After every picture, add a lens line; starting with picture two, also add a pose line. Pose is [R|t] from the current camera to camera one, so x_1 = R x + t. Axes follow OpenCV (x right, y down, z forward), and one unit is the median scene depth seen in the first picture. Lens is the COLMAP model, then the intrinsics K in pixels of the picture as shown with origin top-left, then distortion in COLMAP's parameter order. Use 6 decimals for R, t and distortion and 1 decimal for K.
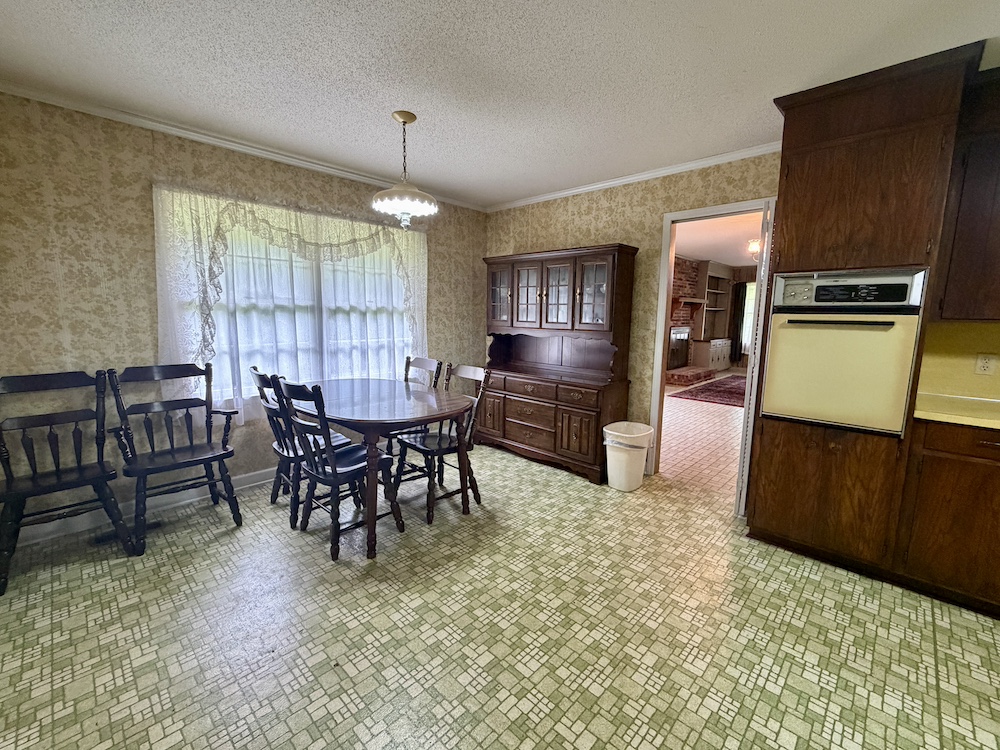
lens RADIAL K [[426.2, 0, 499.0], [0, 426.2, 374.1], [0, 0, 1]] dist [-0.001746, 0.000651]
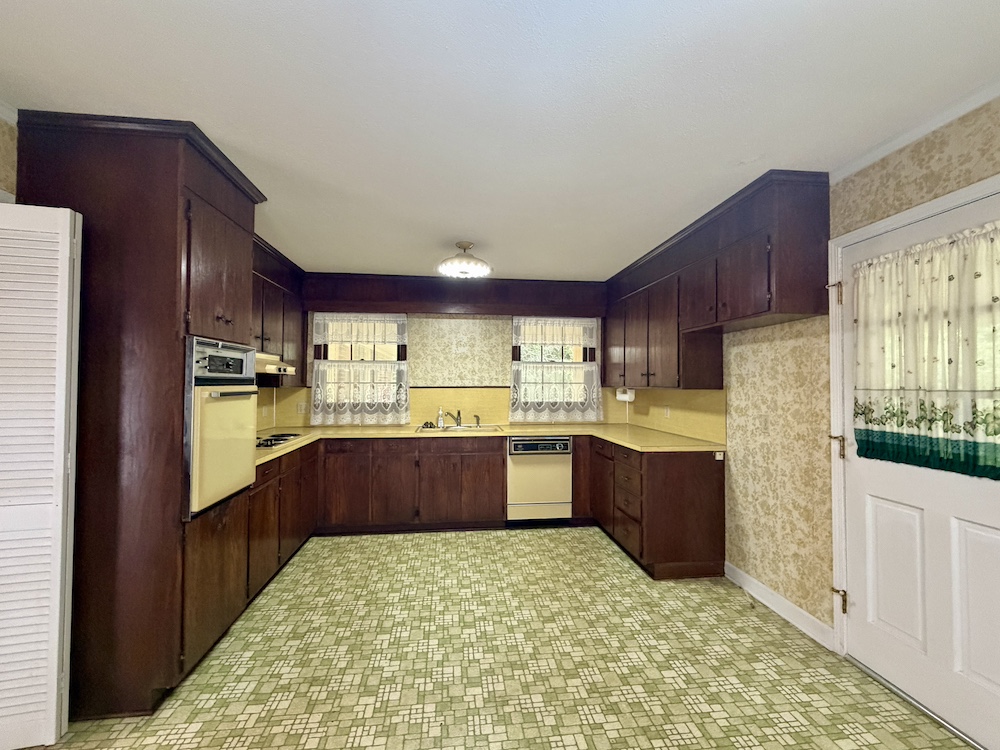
lens RADIAL K [[426.2, 0, 500.2], [0, 426.2, 374.6], [0, 0, 1]] dist [-0.001746, 0.000651]
pose [[-0.775372, -0.003267, 0.631496, -0.292064], [0.076840, 0.992068, 0.099479, -0.193021], [-0.626812, 0.125657, -0.768971, 1.219596]]
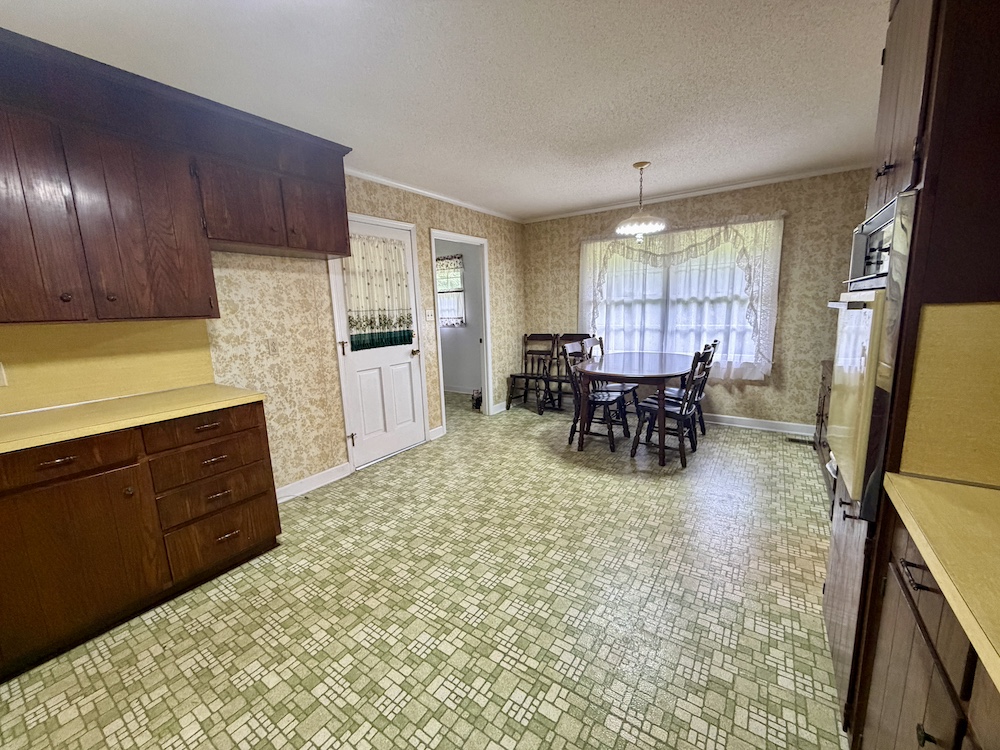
lens RADIAL K [[399.2, 0, 499.1], [0, 399.2, 372.7], [0, 0, 1]] dist [-0.000960, 0.000296]
pose [[0.167477, 0.140900, -0.975755, 1.136994], [-0.107492, 0.986444, 0.123994, -0.037525], [0.979999, 0.084119, 0.180352, 0.369415]]
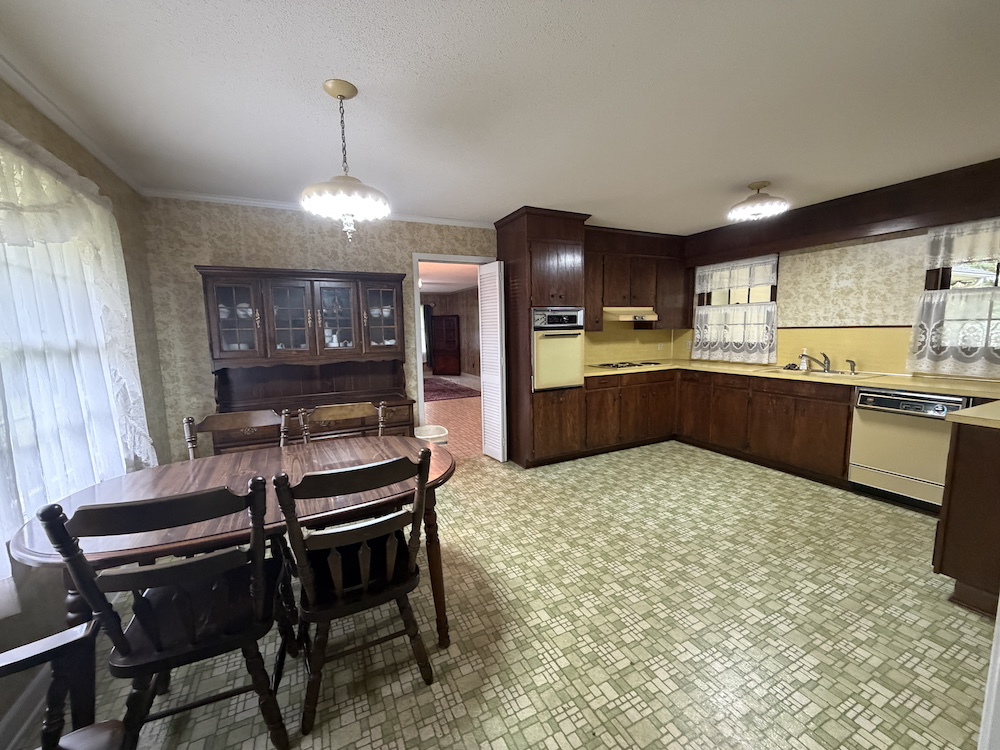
lens RADIAL K [[399.2, 0, 497.3], [0, 399.2, 374.9], [0, 0, 1]] dist [-0.000960, 0.000296]
pose [[0.344284, -0.131803, 0.929568, -0.891557], [0.160635, 0.983767, 0.079994, -0.117275], [-0.925022, 0.121780, 0.359867, 0.567755]]
